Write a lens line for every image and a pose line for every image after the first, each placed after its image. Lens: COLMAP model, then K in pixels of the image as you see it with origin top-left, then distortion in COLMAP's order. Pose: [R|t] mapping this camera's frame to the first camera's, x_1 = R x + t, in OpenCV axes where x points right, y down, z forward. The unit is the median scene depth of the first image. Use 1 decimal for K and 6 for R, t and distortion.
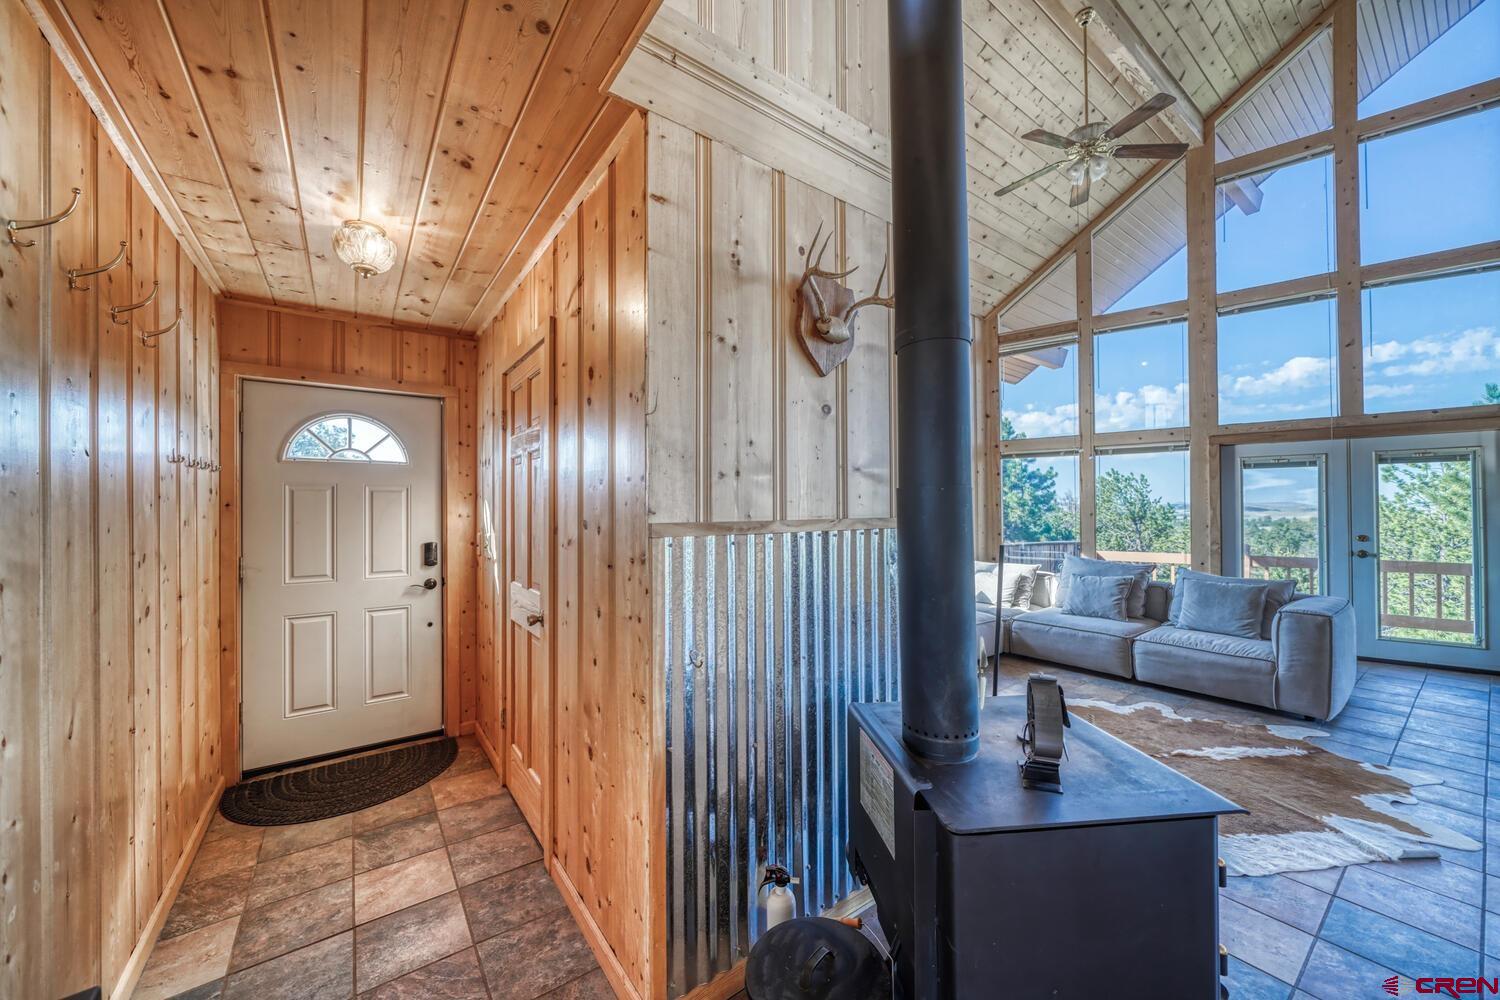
lens RADIAL K [[541.8, 0, 734.7], [0, 541.8, 507.2], [0, 0, 1]] dist [-0.008242, -0.000173]
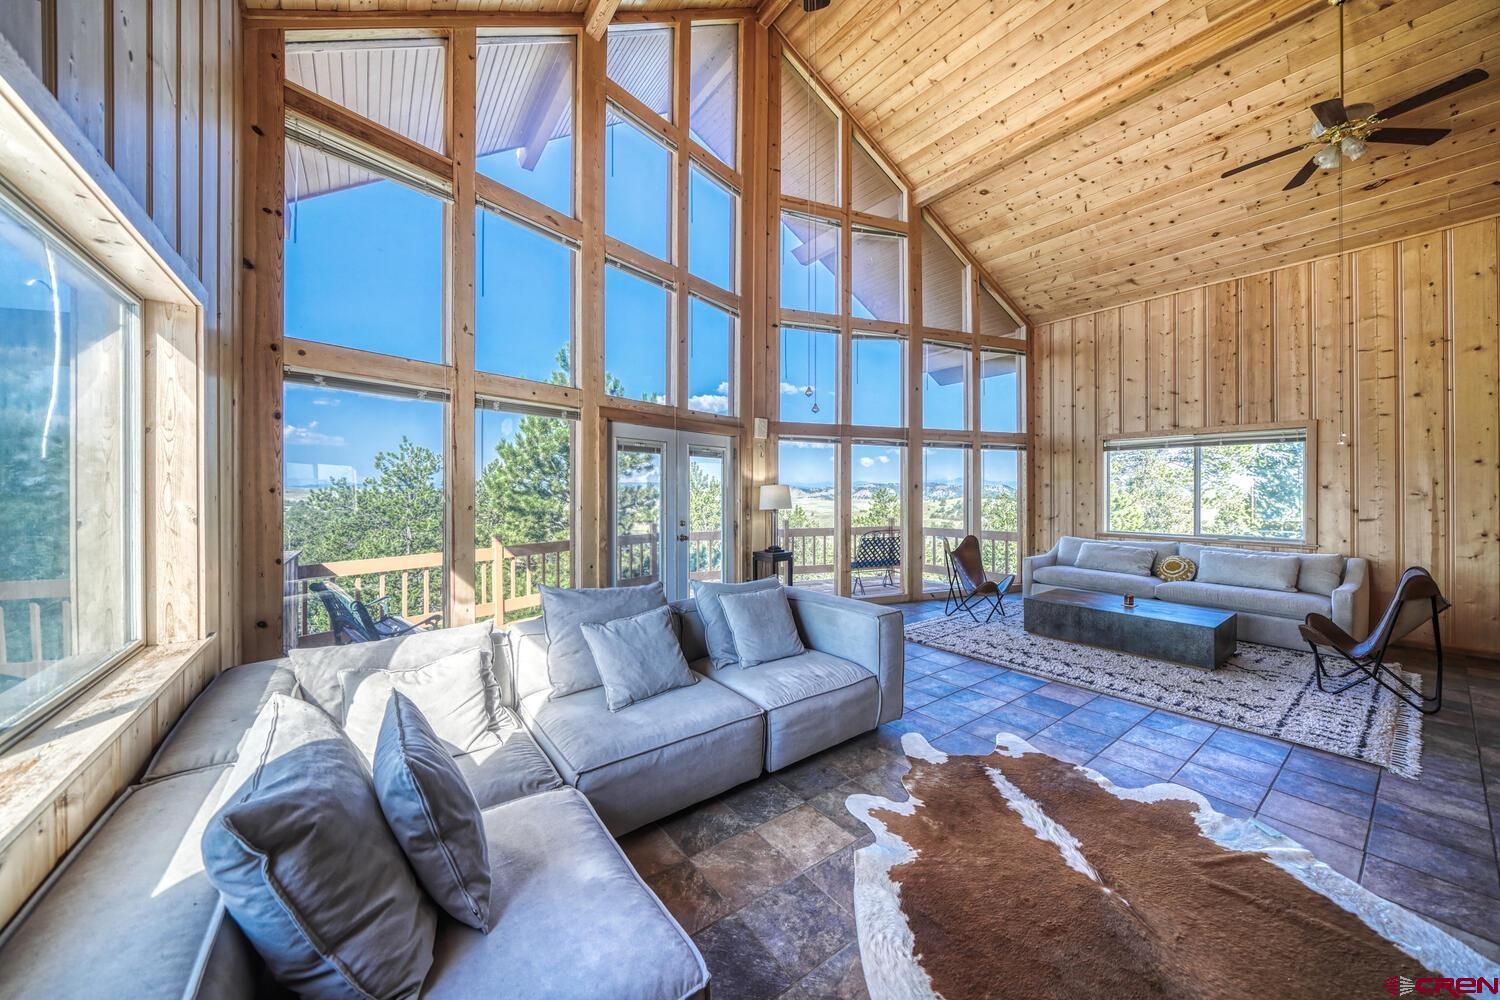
lens RADIAL K [[517.9, 0, 740.1], [0, 517.9, 488.5], [0, 0, 1]] dist [-0.010365, 0.000789]
pose [[-0.016414, 0.006226, 0.999846, 0.129542], [-0.005773, 0.999963, -0.006321, -0.006505], [-0.999849, -0.005876, -0.016377, 0.952570]]
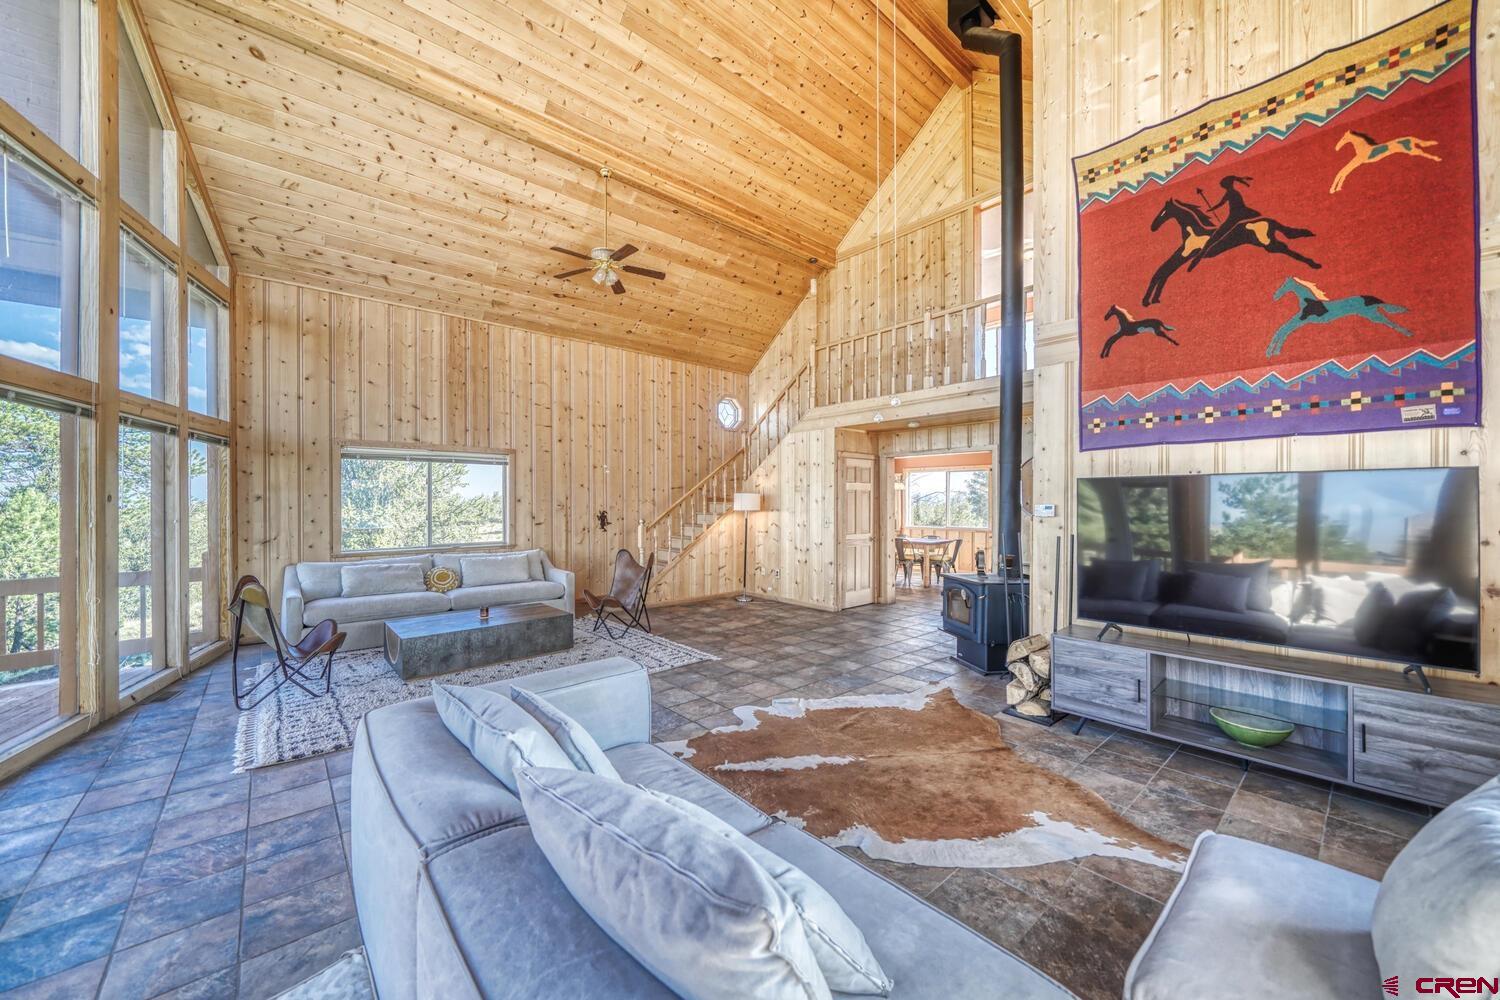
lens RADIAL K [[541.8, 0, 744.6], [0, 541.8, 503.4], [0, 0, 1]] dist [-0.008242, -0.000173]
pose [[-0.994905, 0.004259, -0.100729, 0.735598], [0.004405, 0.999990, -0.001227, -0.011824], [0.100723, -0.001665, -0.994913, 1.306939]]
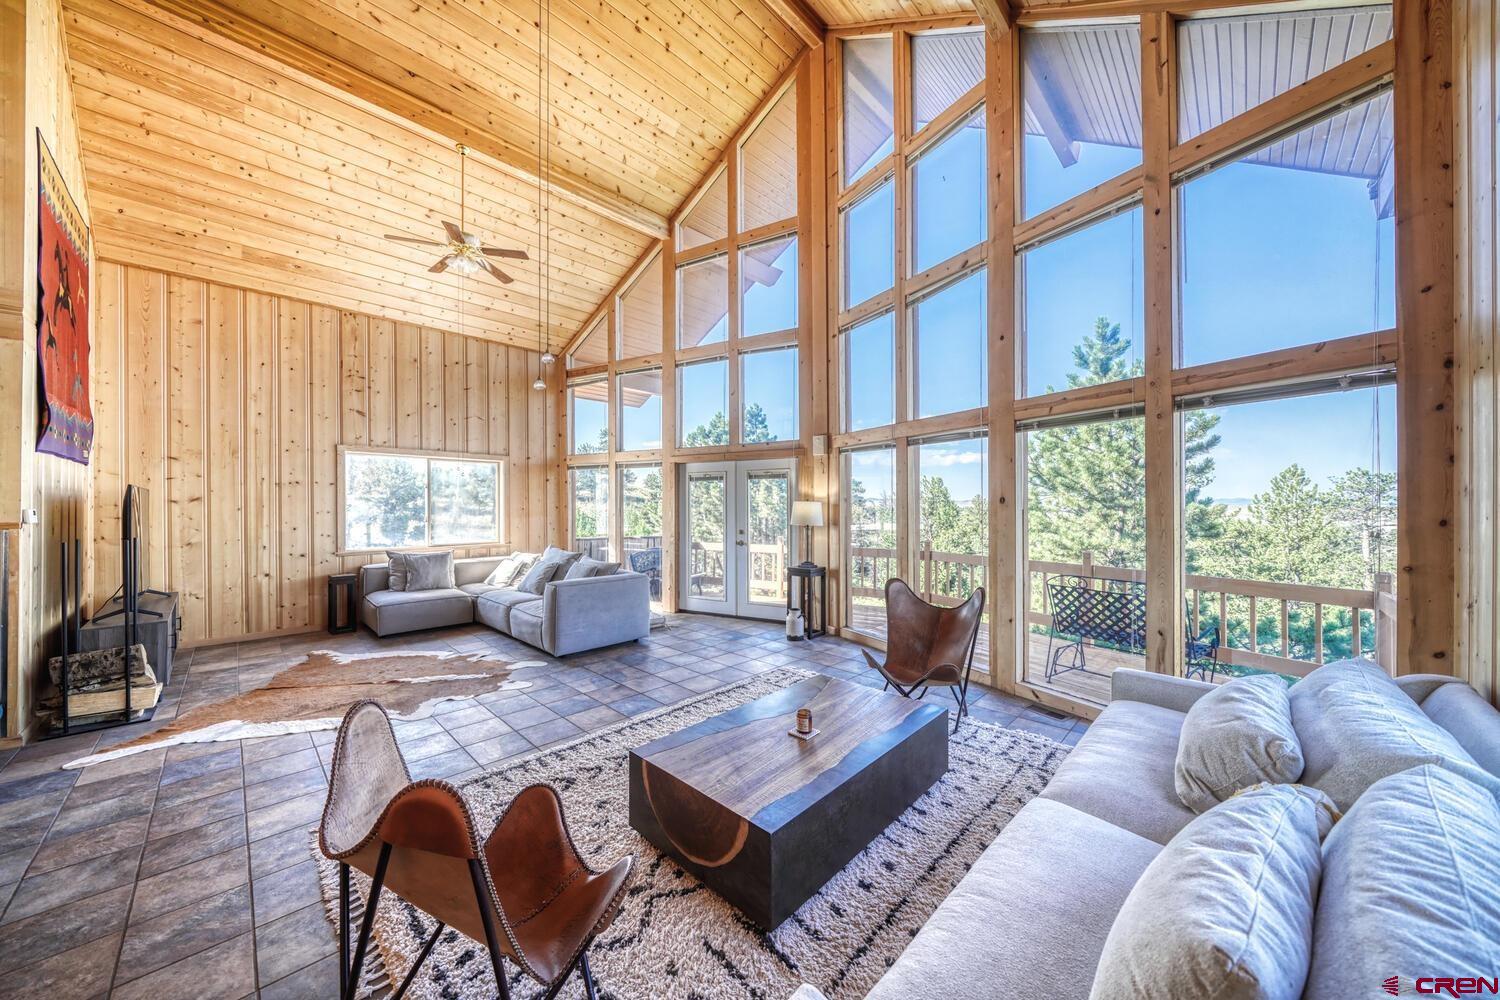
lens RADIAL K [[517.9, 0, 745.4], [0, 517.9, 503.8], [0, 0, 1]] dist [-0.010365, 0.000789]
pose [[0.985300, 0.001734, 0.170825, 1.005452], [-0.001929, 0.999998, 0.000977, -0.018405], [-0.170822, -0.001293, 0.985301, -0.361217]]
